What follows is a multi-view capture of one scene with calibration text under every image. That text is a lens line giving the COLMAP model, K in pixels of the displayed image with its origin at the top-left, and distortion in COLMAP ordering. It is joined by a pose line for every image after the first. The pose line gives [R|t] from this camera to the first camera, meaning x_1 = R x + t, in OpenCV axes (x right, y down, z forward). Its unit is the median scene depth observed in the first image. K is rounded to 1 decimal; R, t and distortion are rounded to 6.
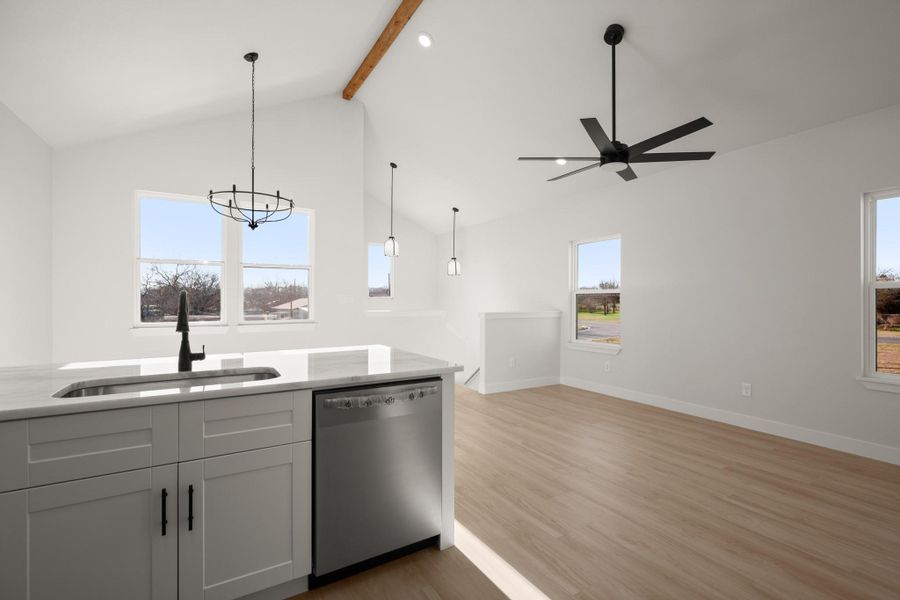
lens RADIAL K [[411.2, 0, 449.7], [0, 411.2, 296.9], [0, 0, 1]] dist [0.001201, 0.000303]
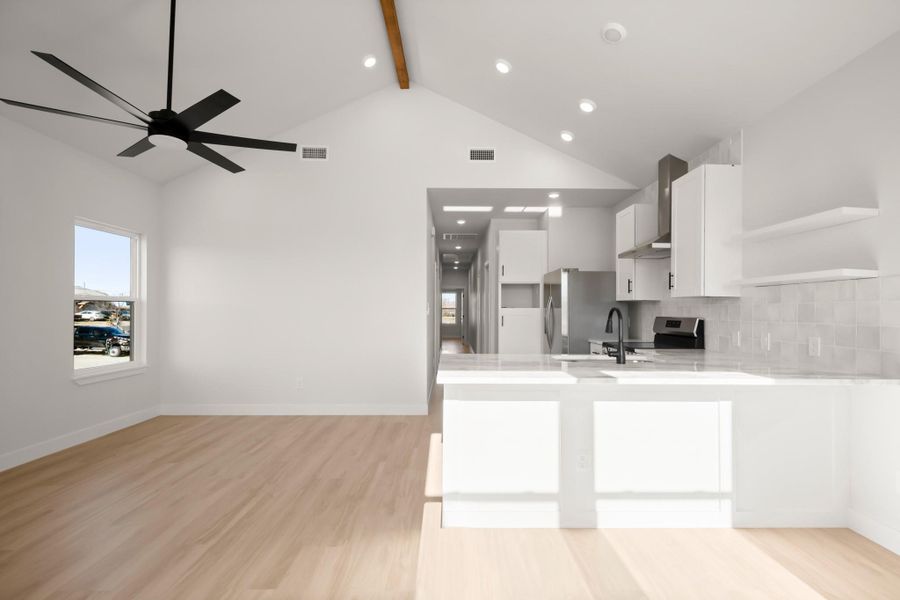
lens RADIAL K [[411.2, 0, 449.7], [0, 411.2, 296.9], [0, 0, 1]] dist [0.001201, 0.000303]
pose [[-0.863006, 0.013400, 0.505016, -0.493795], [-0.007862, 0.999171, -0.039947, 0.006733], [-0.505132, -0.038445, -0.862185, 1.461194]]
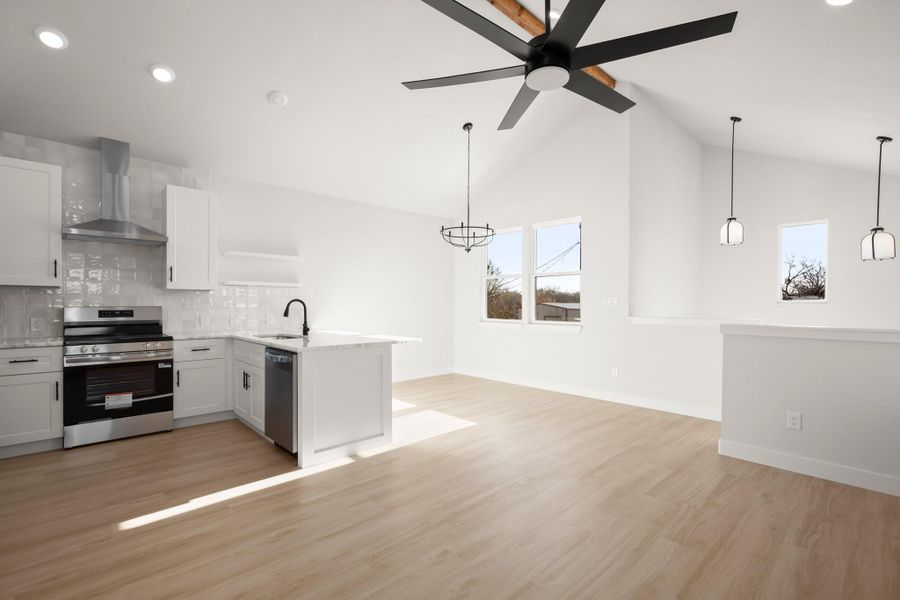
lens RADIAL K [[412.3, 0, 456.4], [0, 412.3, 305.7], [0, 0, 1]] dist [-0.001189, 0.000082]
pose [[0.223753, 0.005516, -0.974630, 0.986858], [0.004495, 0.999968, 0.006692, 0.005995], [0.974636, -0.005878, 0.223720, 0.763015]]
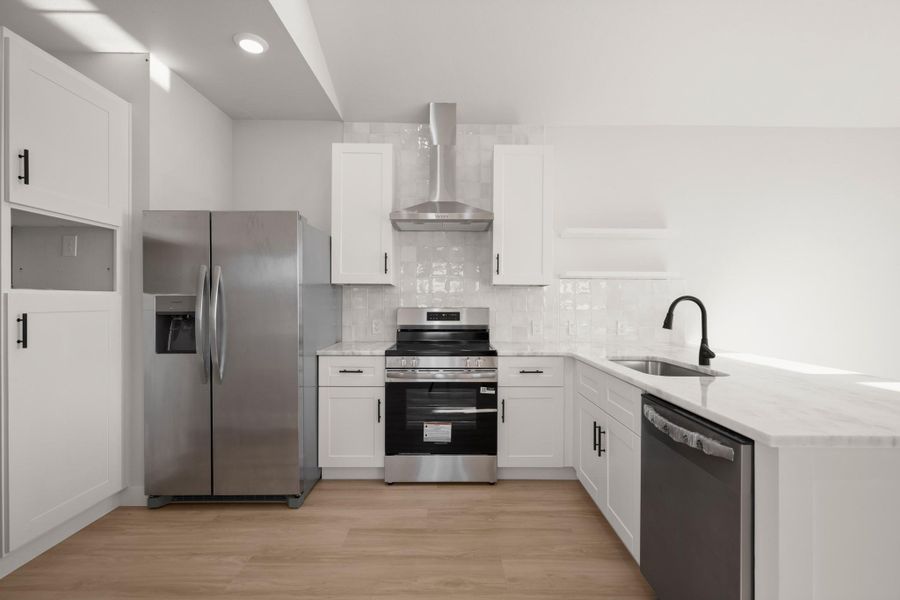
lens RADIAL K [[412.3, 0, 456.4], [0, 412.3, 305.7], [0, 0, 1]] dist [-0.001189, 0.000082]
pose [[-0.499251, 0.003609, -0.866450, 0.406315], [0.002902, 0.999993, 0.002493, 0.005045], [0.866453, -0.001269, -0.499257, 0.575642]]
